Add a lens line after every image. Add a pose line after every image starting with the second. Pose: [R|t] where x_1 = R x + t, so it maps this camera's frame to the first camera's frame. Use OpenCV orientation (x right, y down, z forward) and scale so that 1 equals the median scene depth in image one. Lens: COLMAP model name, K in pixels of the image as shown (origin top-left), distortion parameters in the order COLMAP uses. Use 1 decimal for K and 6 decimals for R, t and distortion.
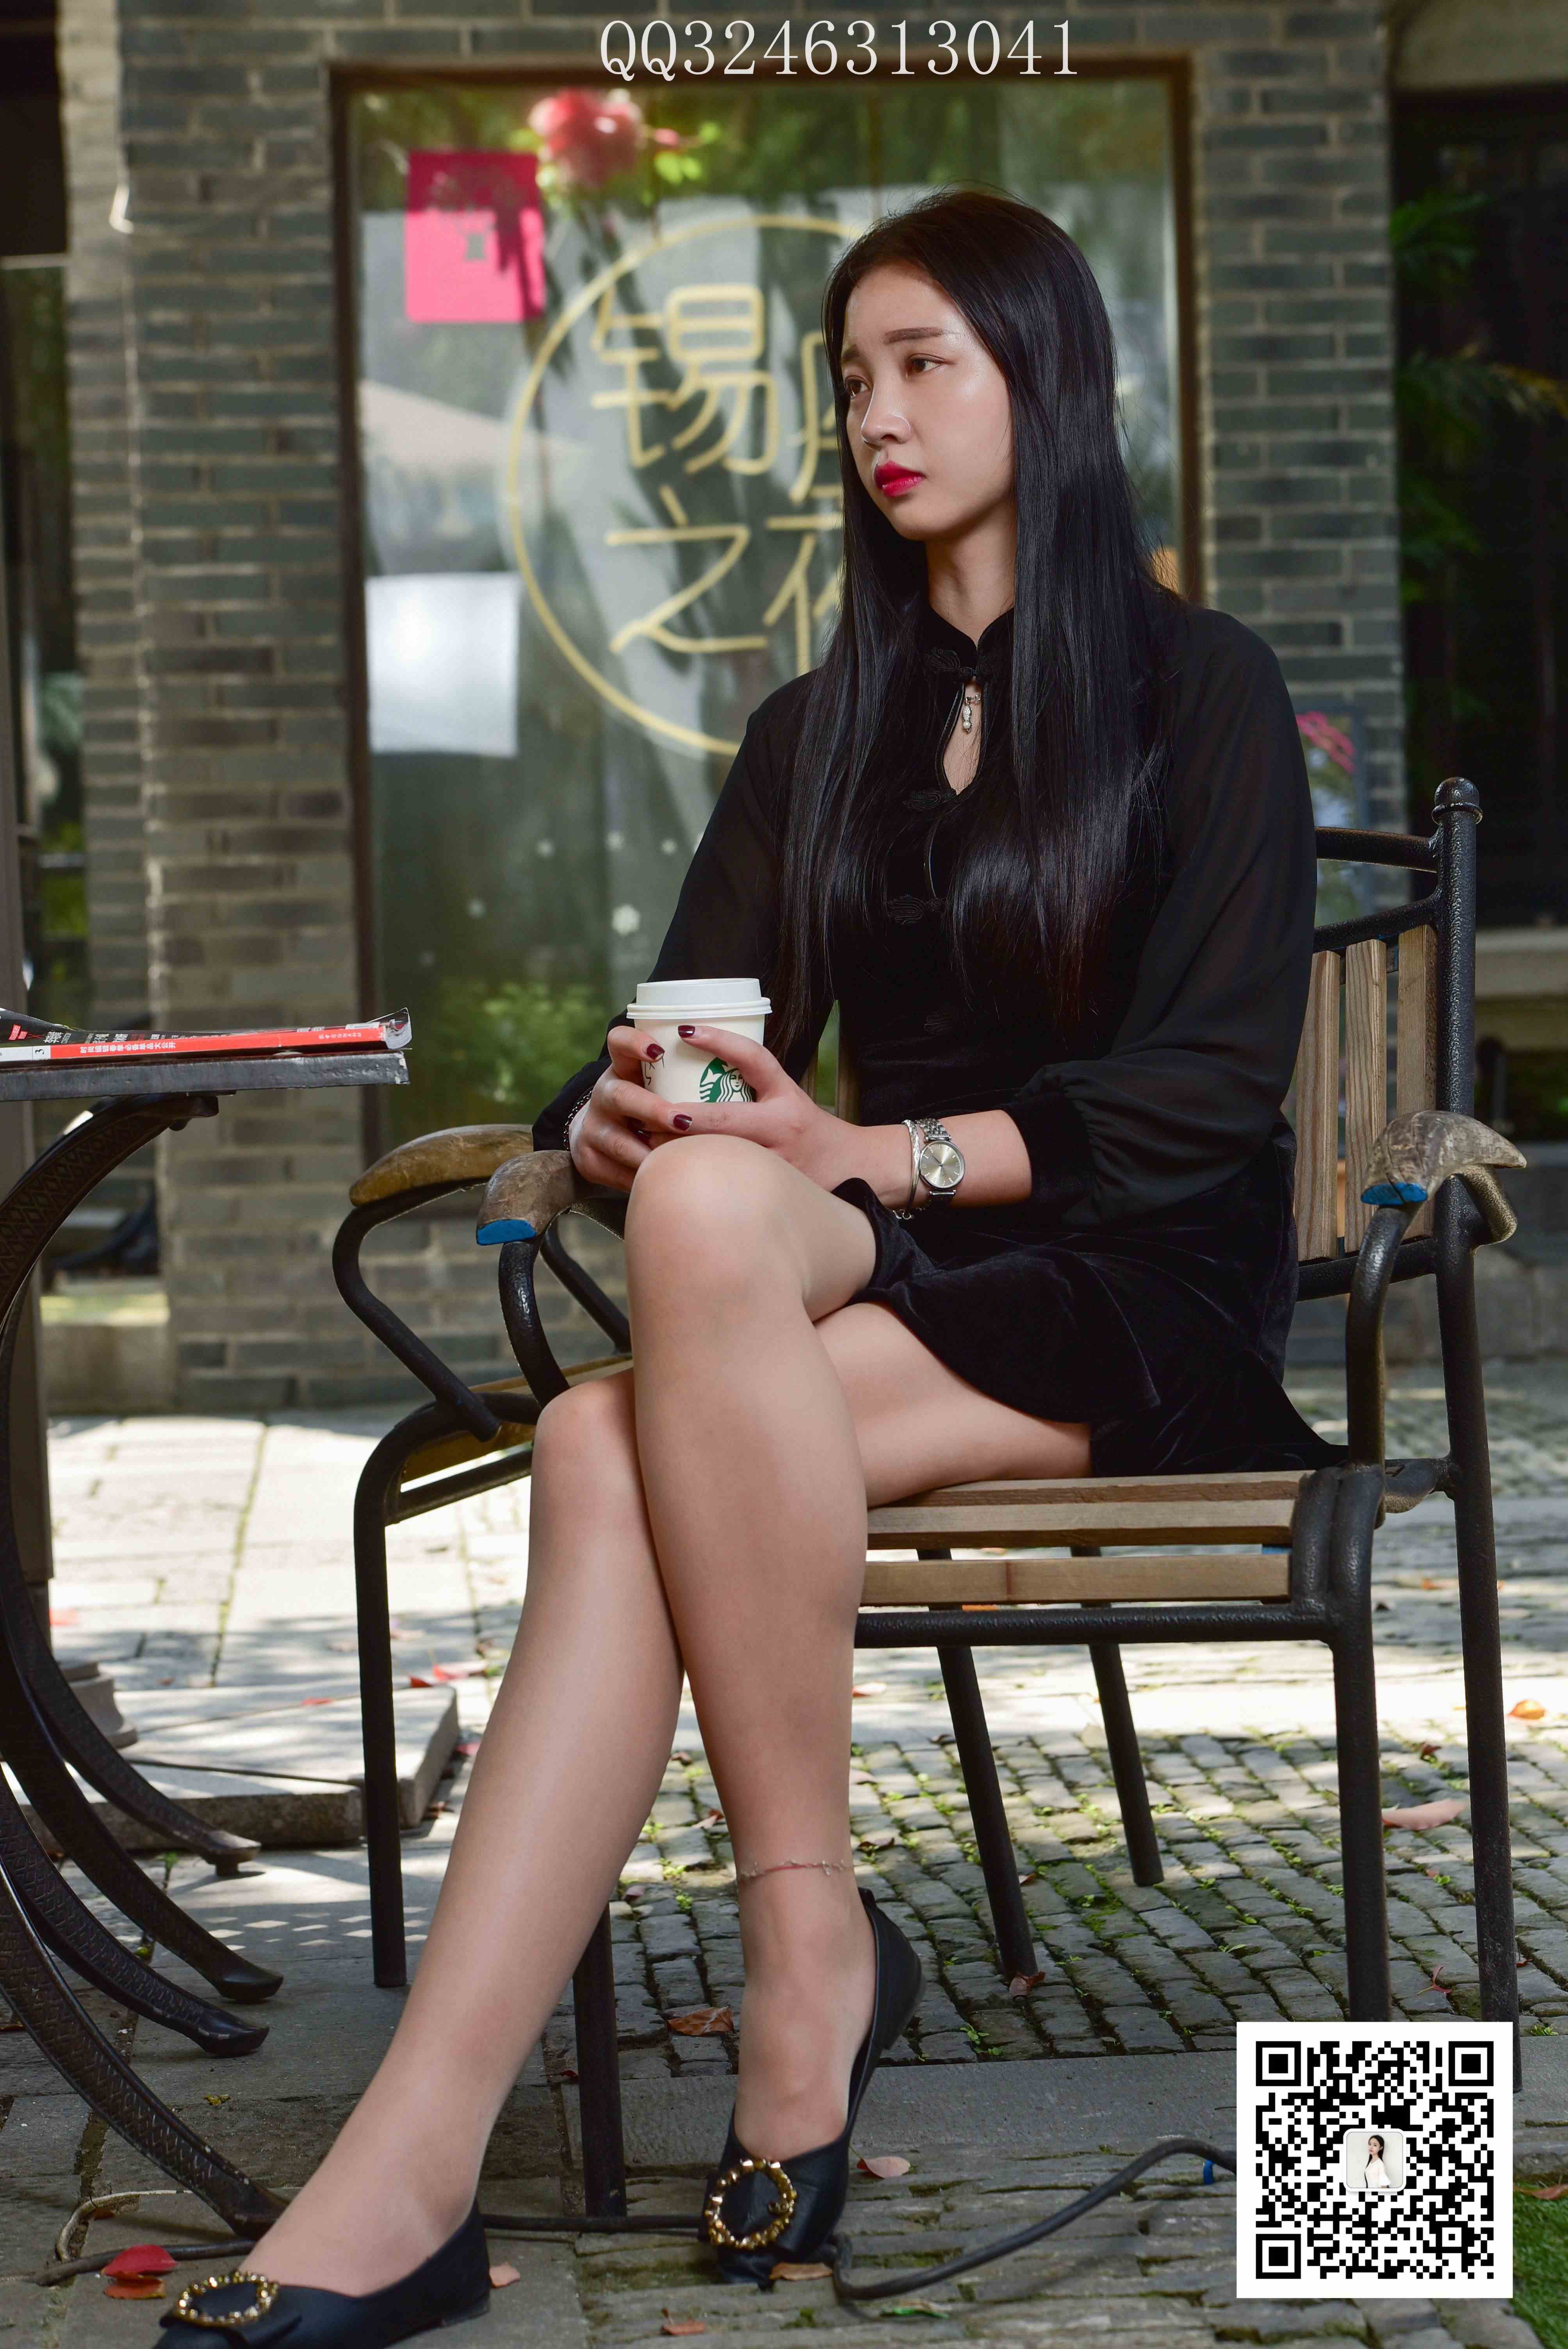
lens RADIAL K [[6075.5, 0, 784.0], [0, 6075.5, 1174.5], [0, 0, 1]] dist [0.003909, 0.914014]
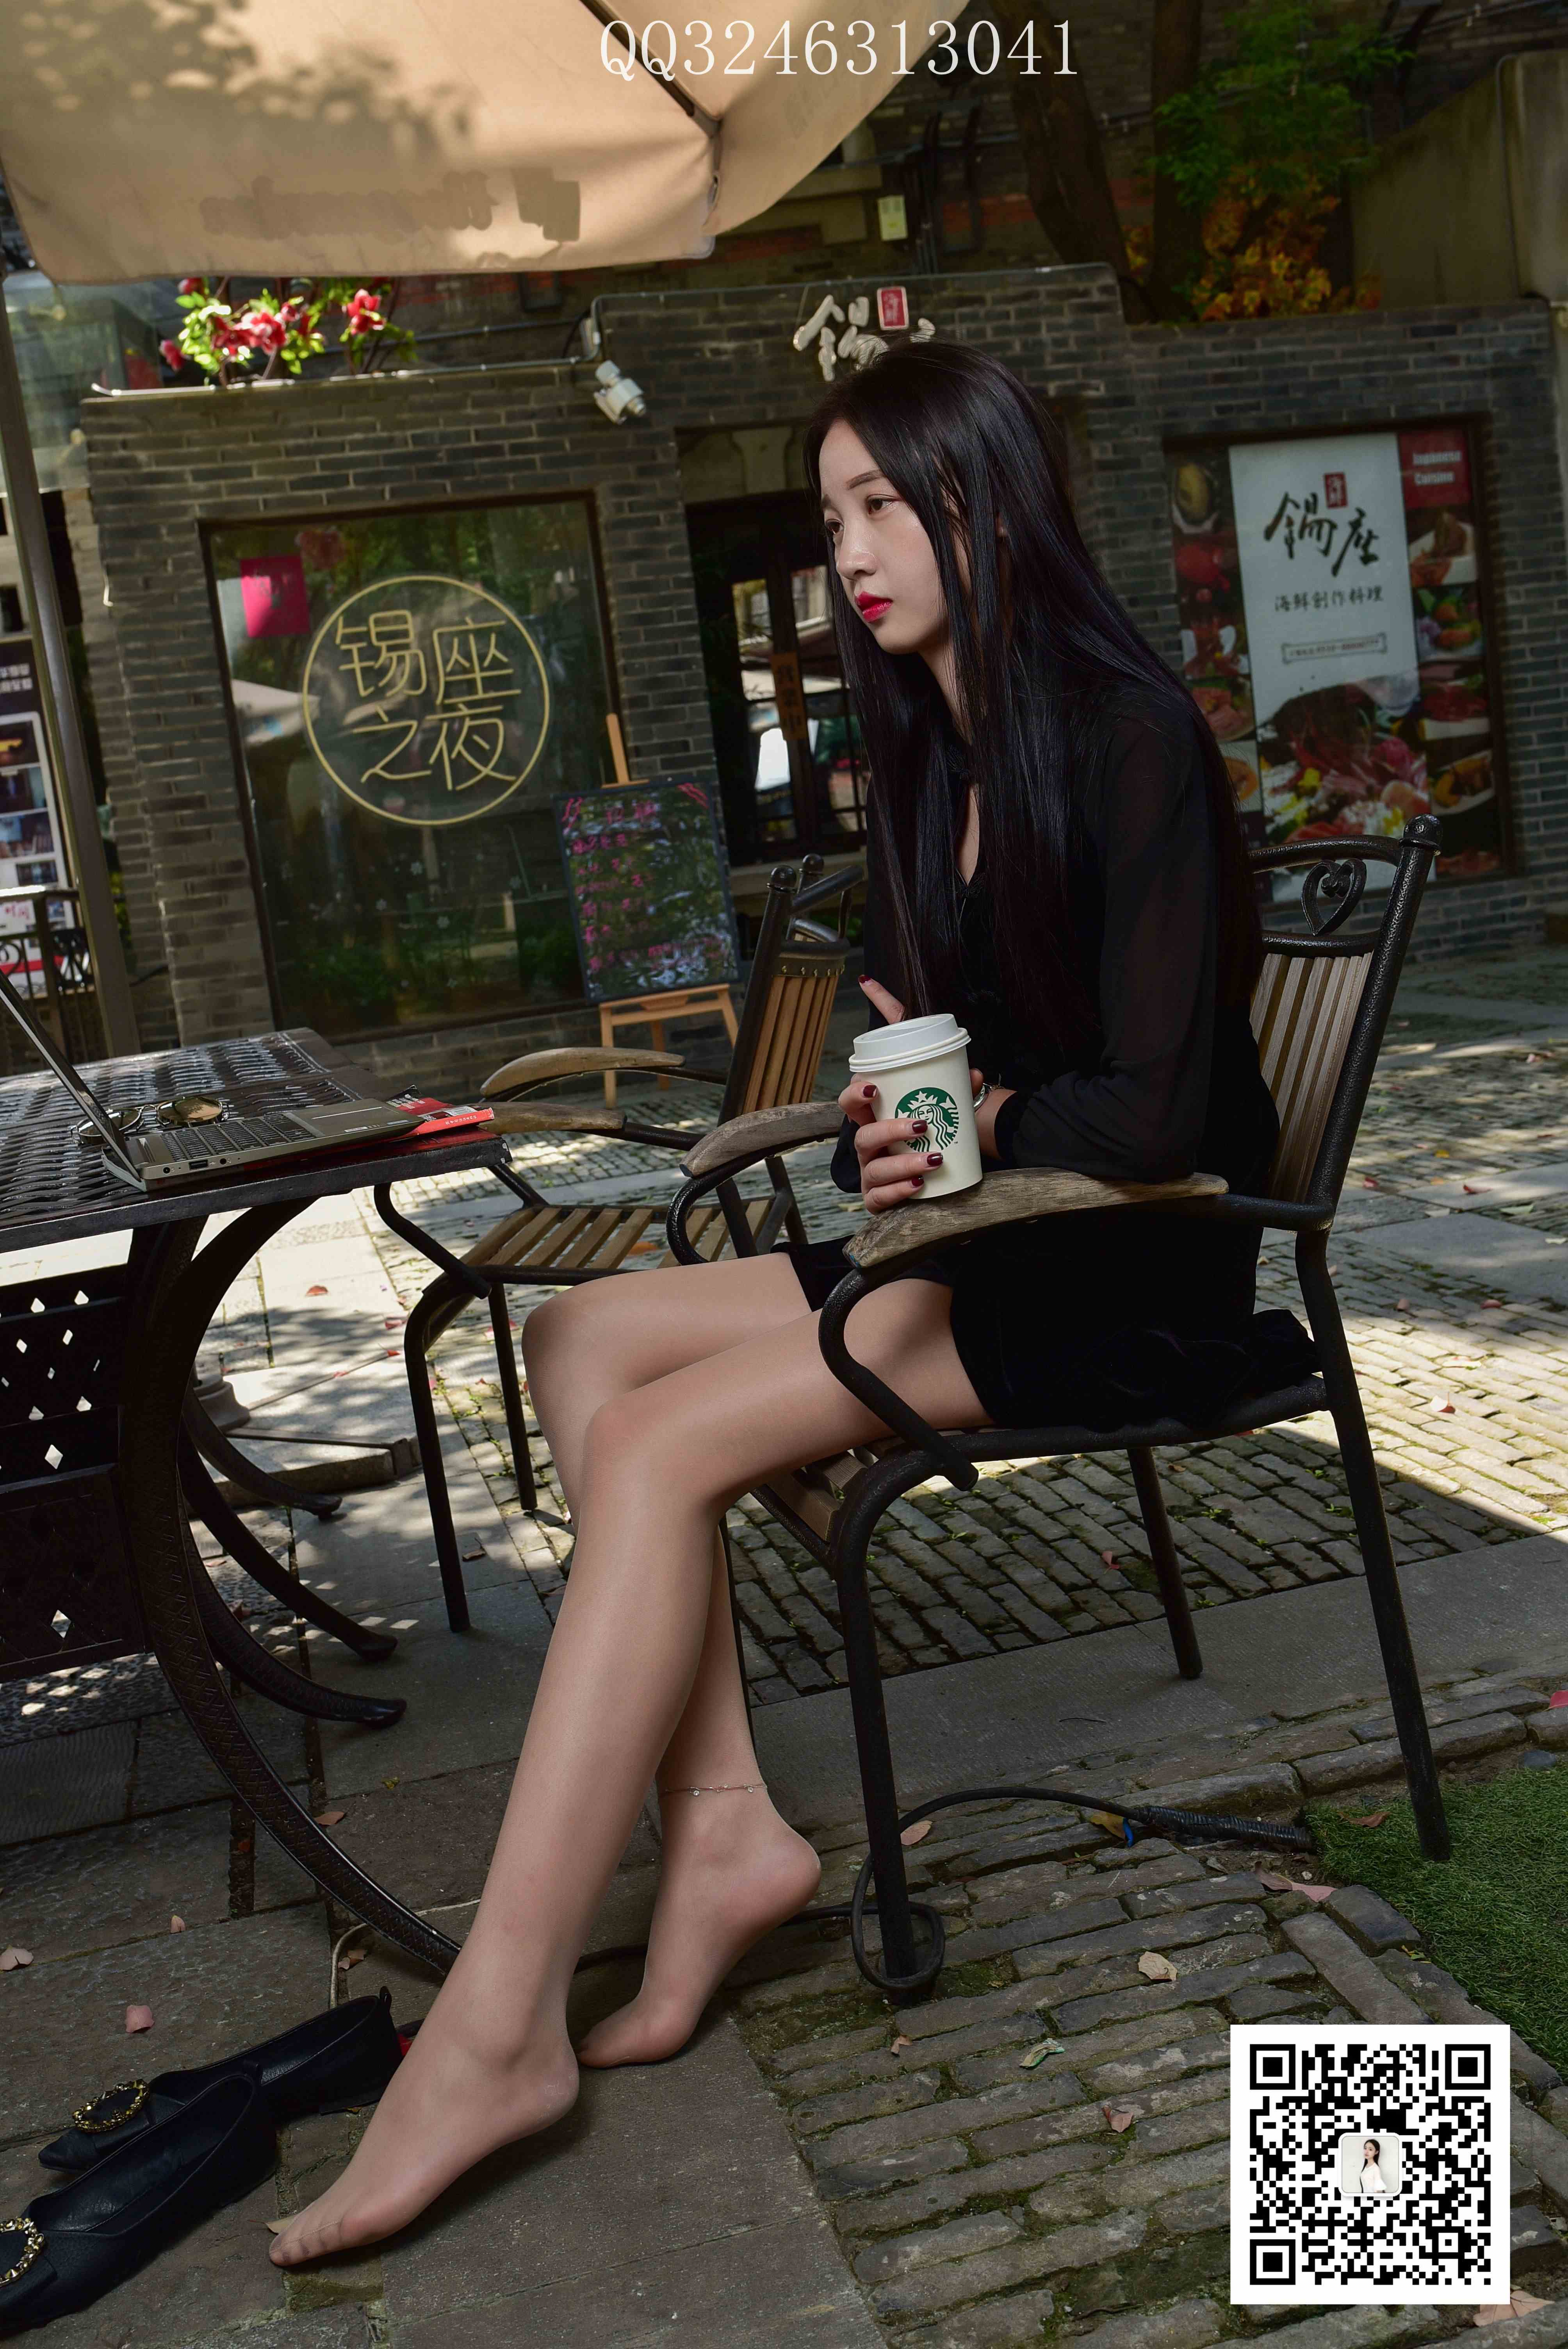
lens RADIAL K [[2239.0, 0, 776.1], [0, 2239.0, 1177.8], [0, 0, 1]] dist [-0.062385, 0.083766]
pose [[0.980166, -0.116509, 0.160316, -0.027636], [0.099532, 0.988918, 0.110156, -0.019330], [-0.171374, -0.092015, 0.980900, 0.176012]]
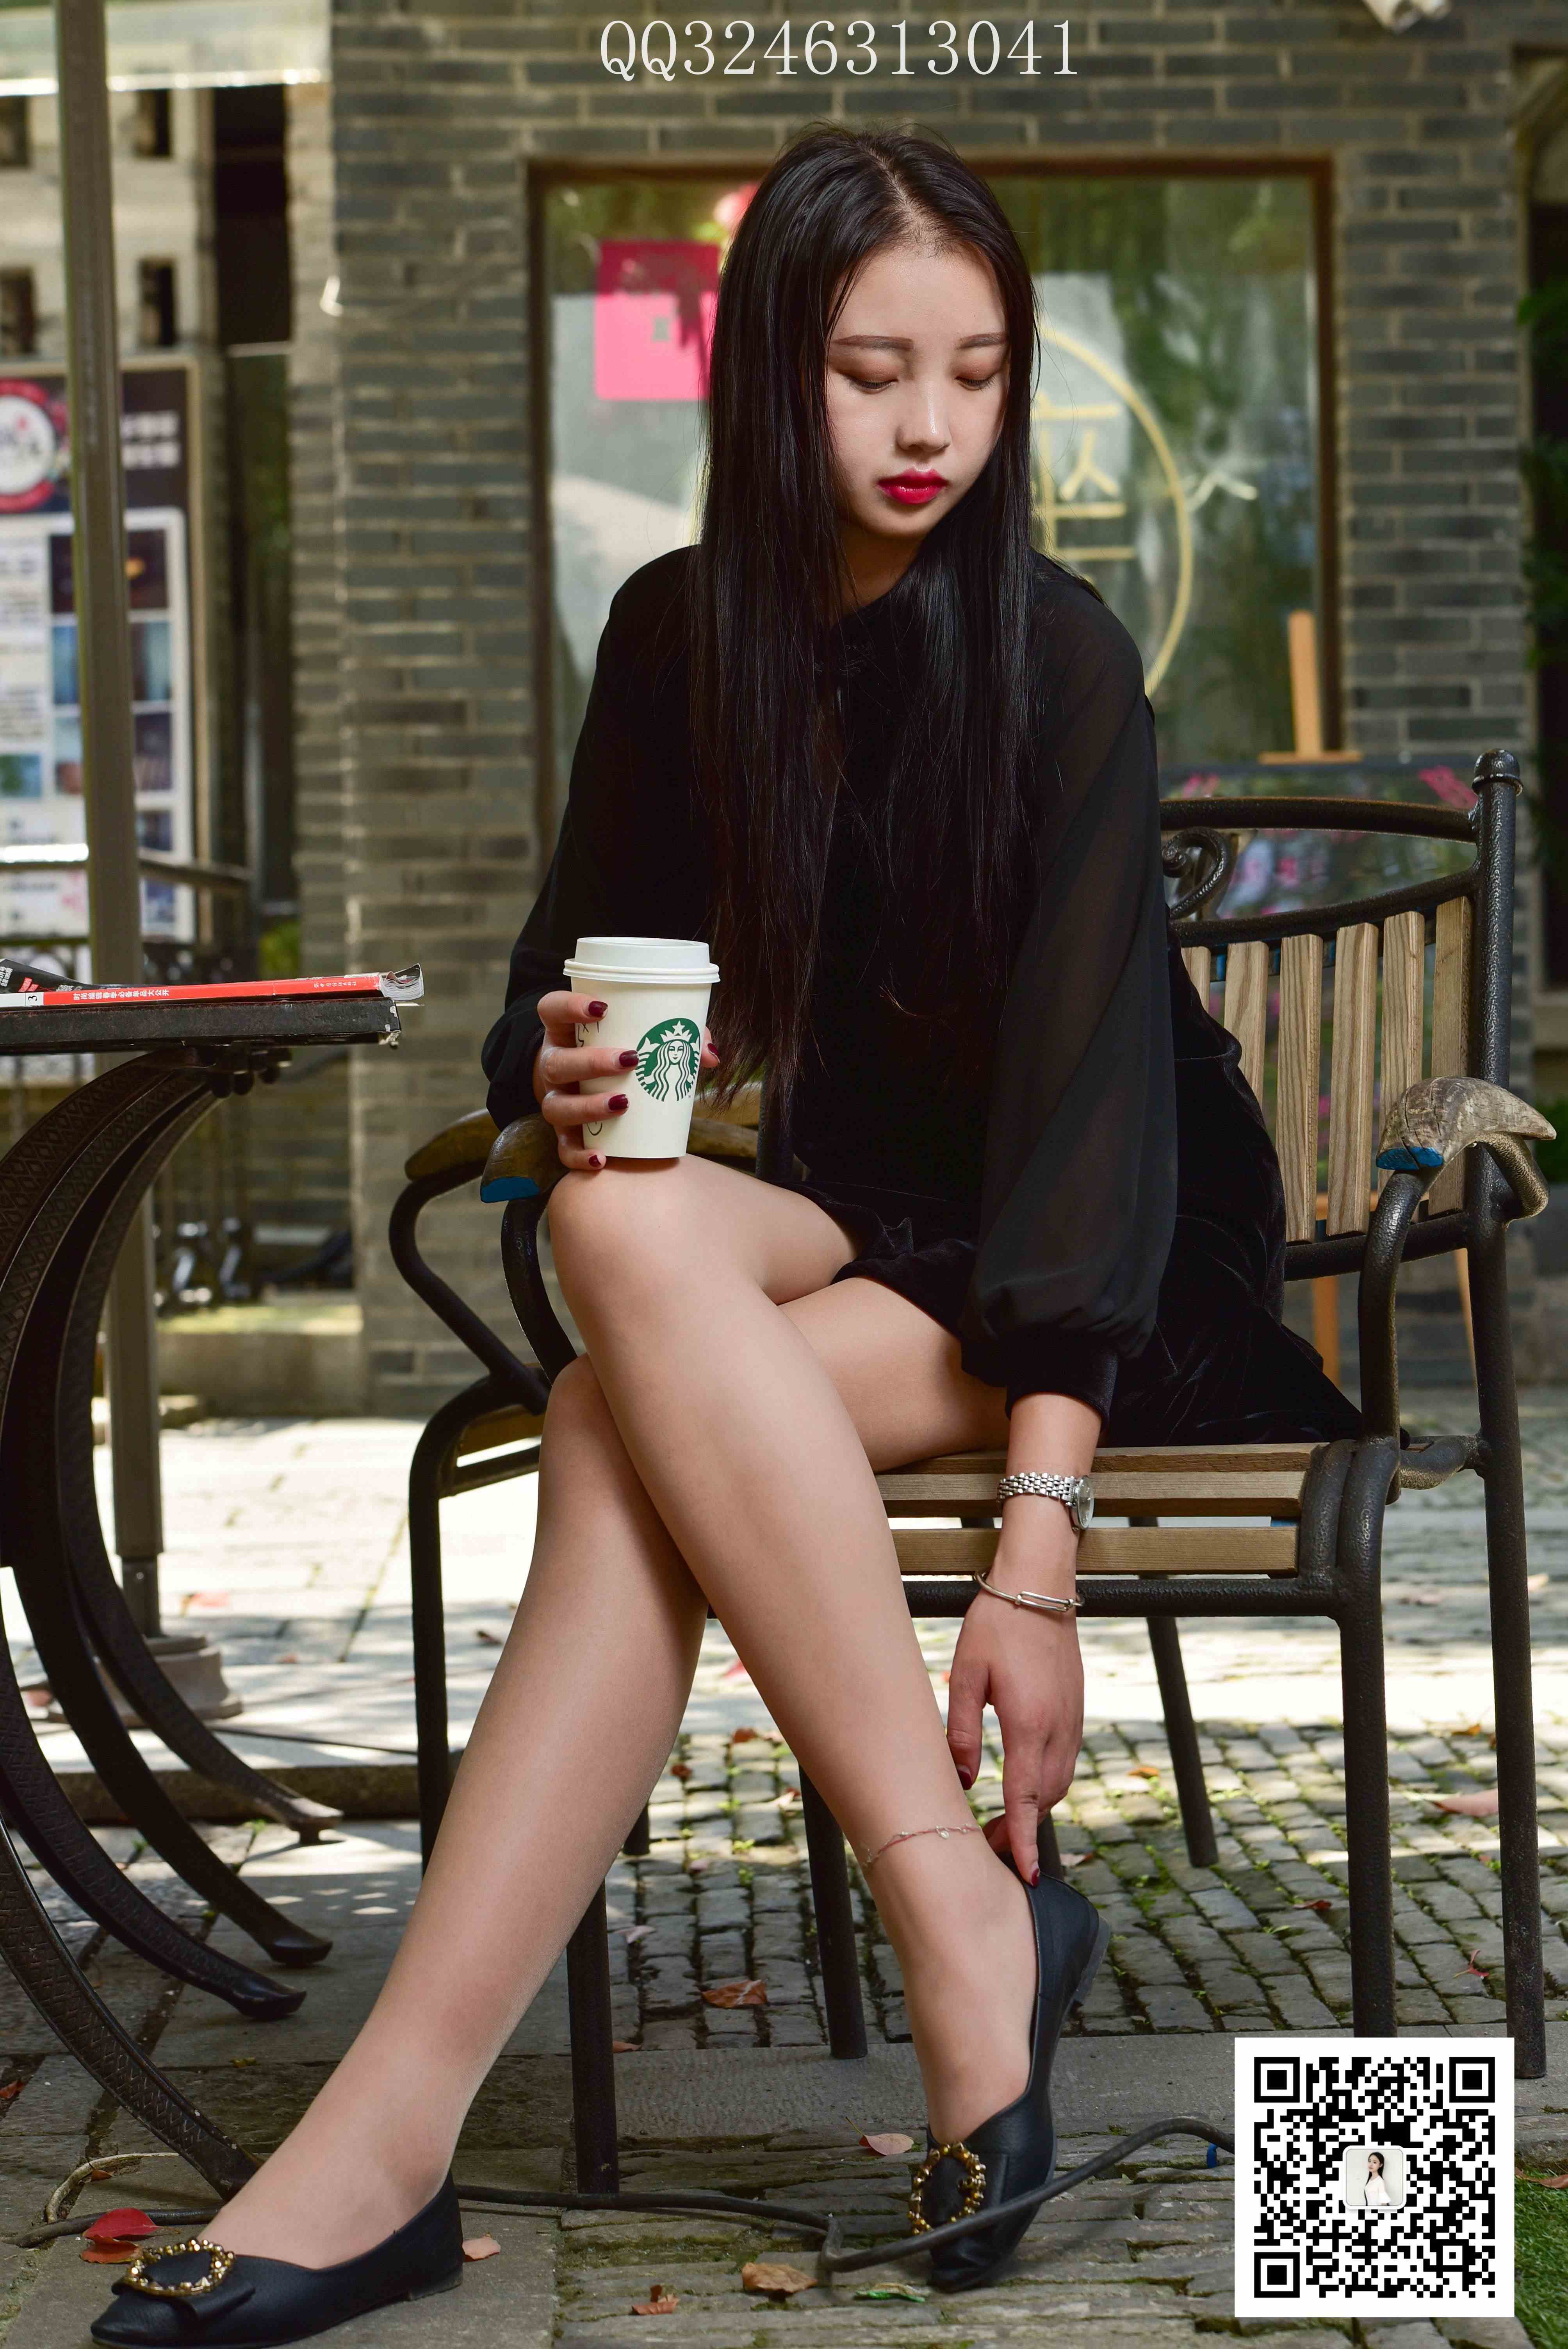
lens RADIAL K [[5491.5, 0, 784.0], [0, 5491.5, 1174.5], [0, 0, 1]] dist [-0.139068, 0.902007]
pose [[0.999099, 0.010732, -0.041060, 0.012215], [-0.011138, 0.999891, -0.009672, 0.005306], [0.040952, 0.010121, 0.999110, 0.039816]]
